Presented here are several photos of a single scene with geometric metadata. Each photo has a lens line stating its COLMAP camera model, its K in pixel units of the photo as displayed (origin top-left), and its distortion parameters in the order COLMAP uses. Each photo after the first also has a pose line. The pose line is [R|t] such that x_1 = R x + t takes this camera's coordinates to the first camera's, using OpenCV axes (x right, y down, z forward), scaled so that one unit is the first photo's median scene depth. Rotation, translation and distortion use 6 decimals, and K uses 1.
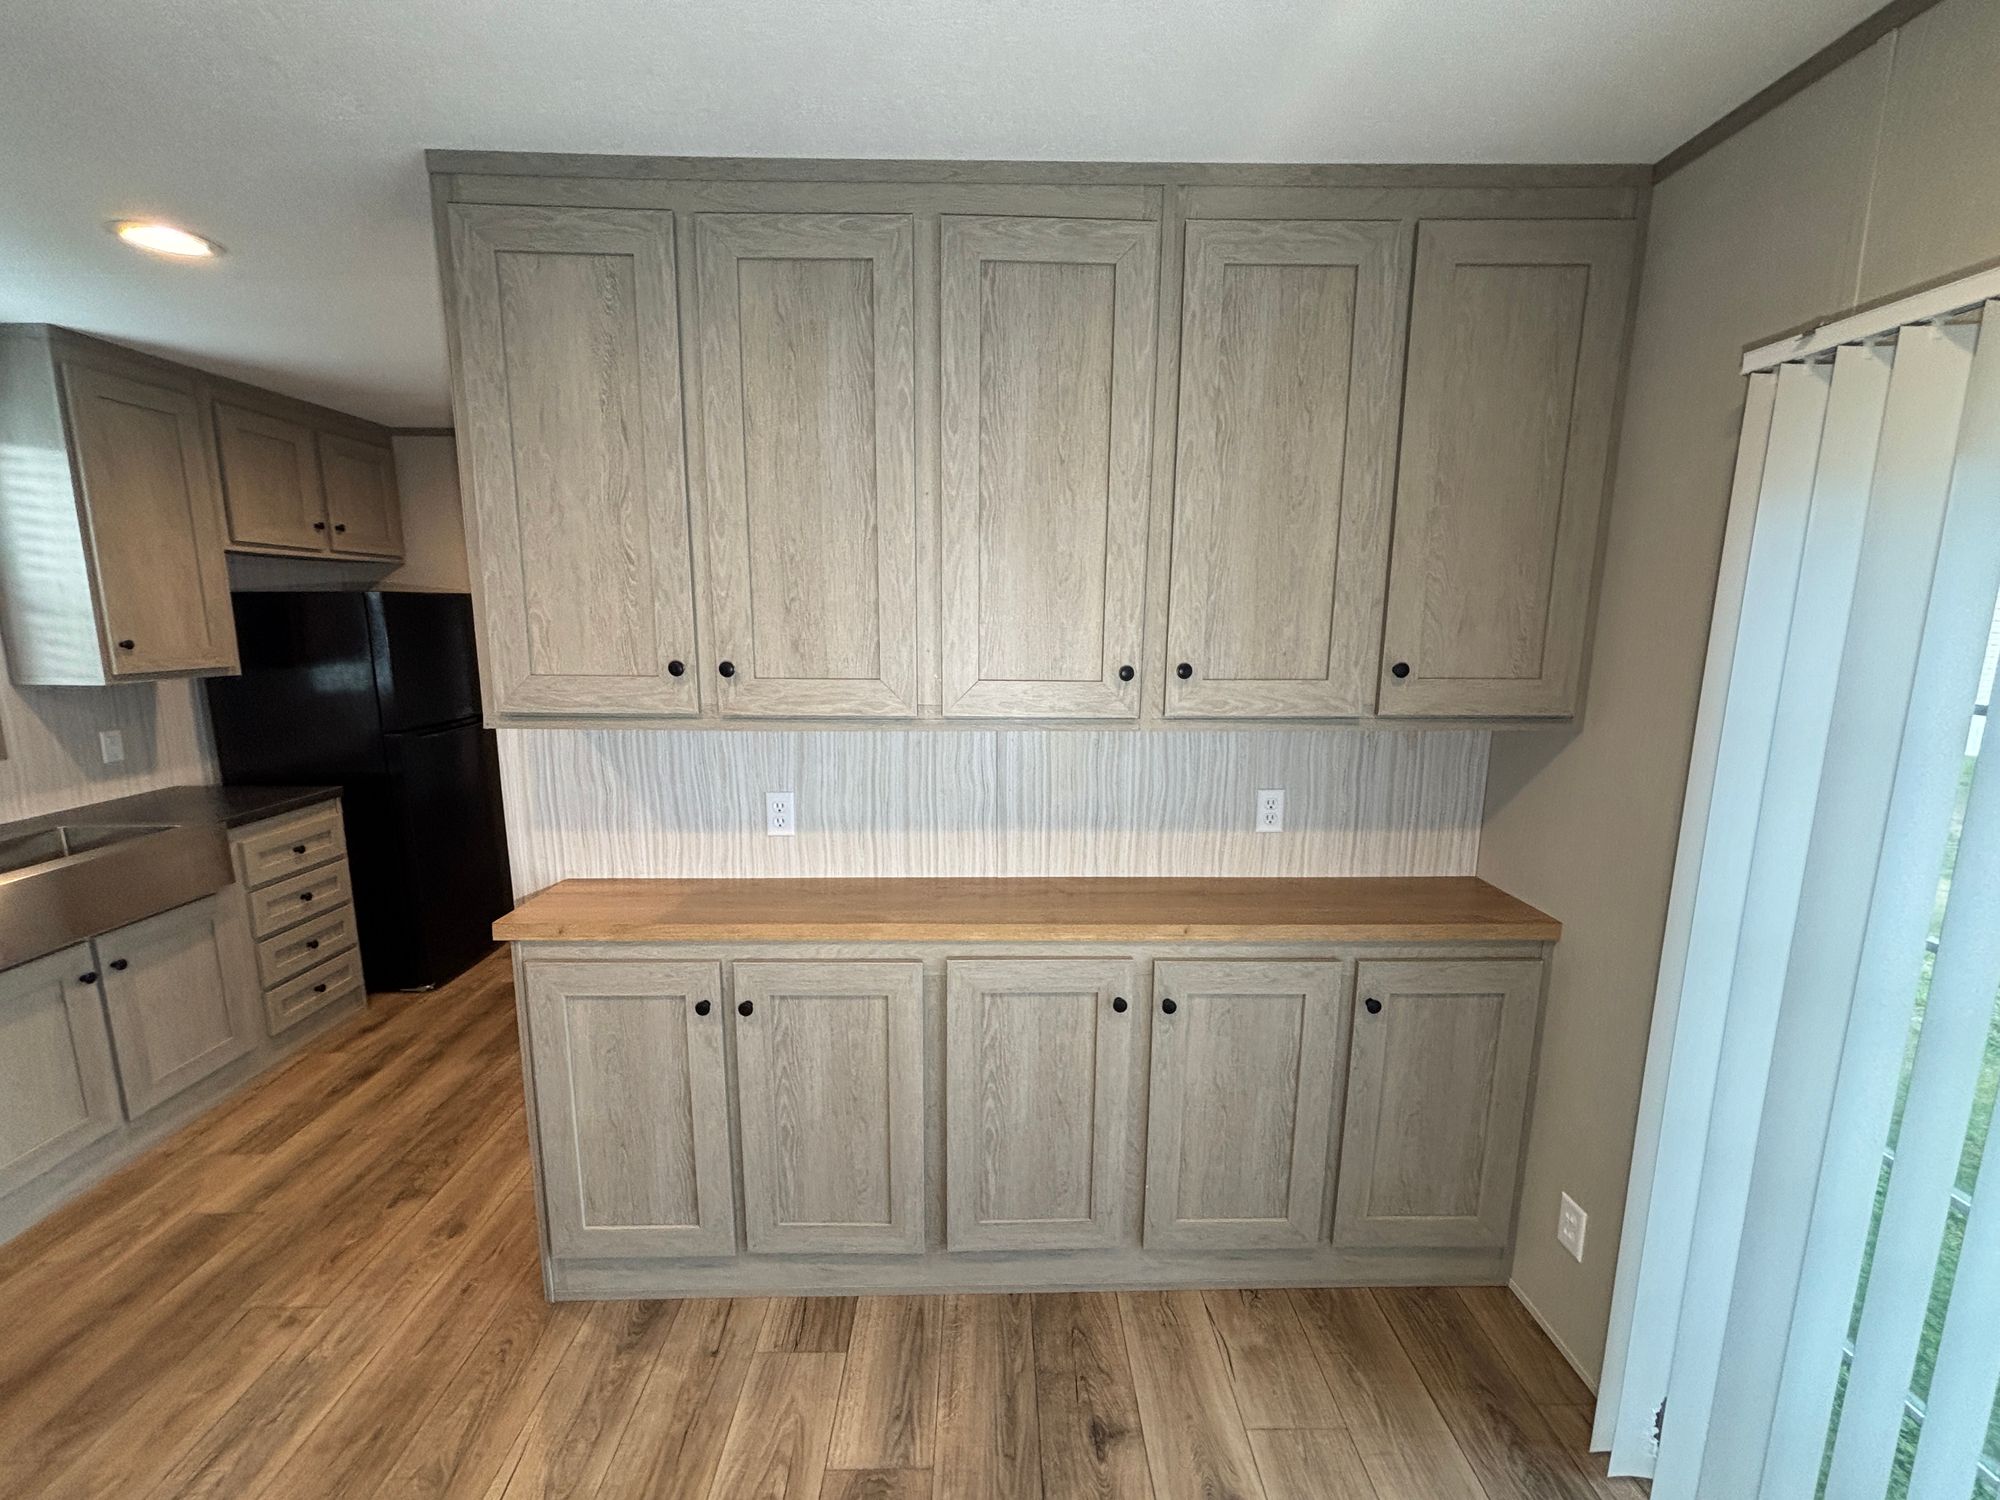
lens RADIAL K [[796.1, 0, 1000.0], [0, 796.1, 750.0], [0, 0, 1]] dist [-0.001916, -0.000655]
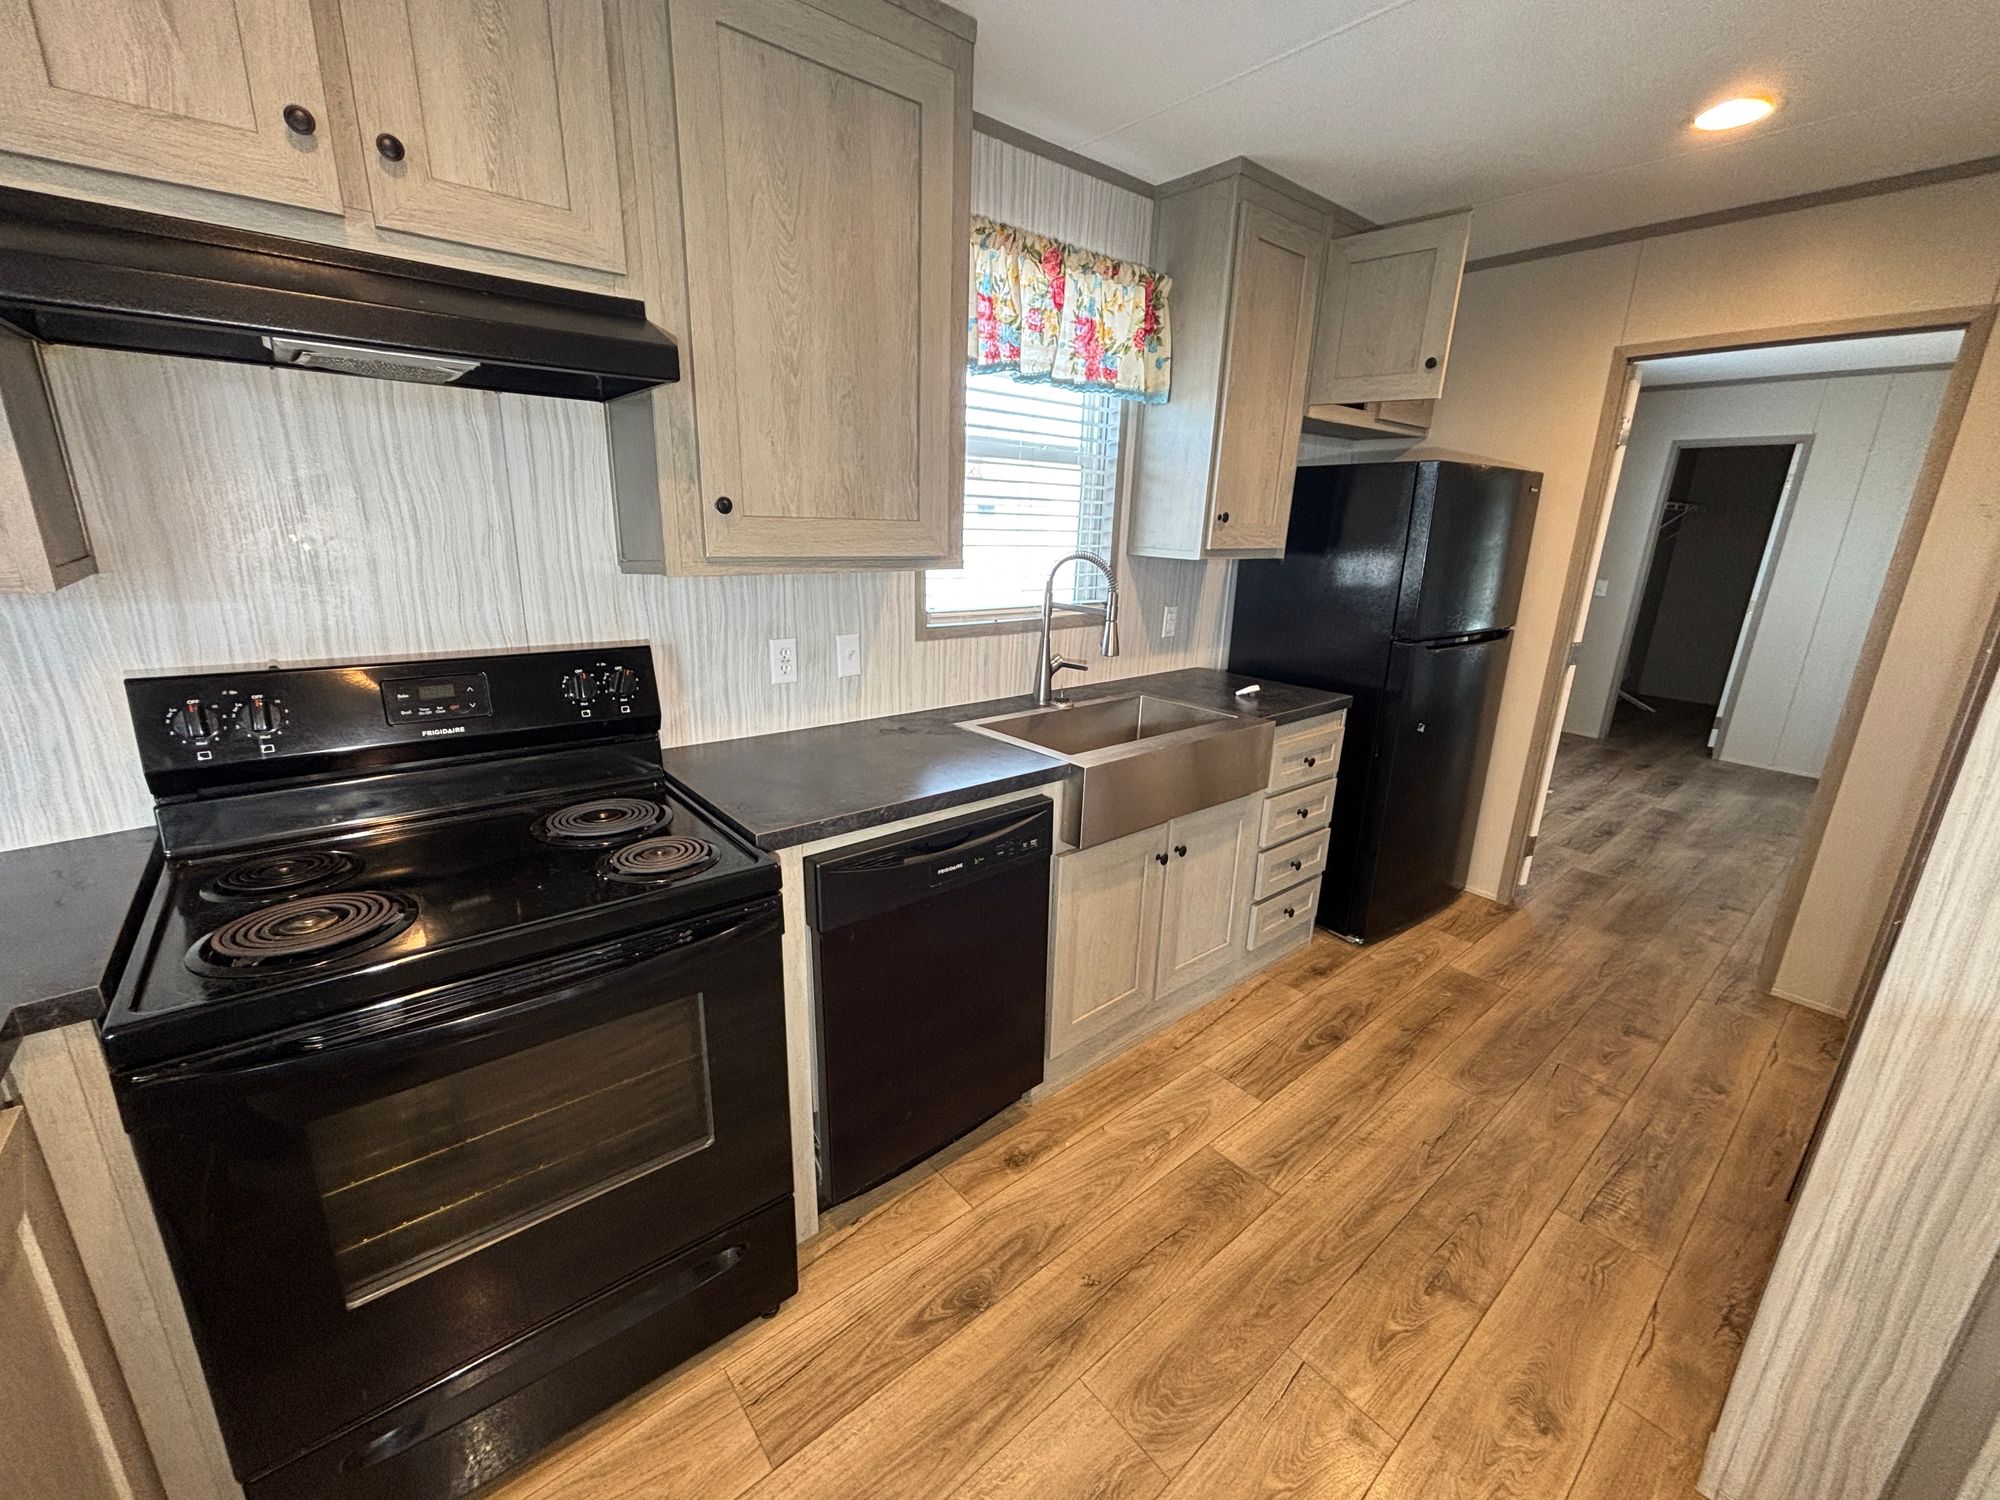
lens RADIAL K [[813.2, 0, 1000.0], [0, 813.2, 750.0], [0, 0, 1]] dist [-0.015654, 0.012013]
pose [[0.620954, 0.229094, -0.749621, -0.426884], [-0.155540, 0.973332, 0.168620, 0.014847], [0.768260, 0.011891, 0.640028, 0.156513]]
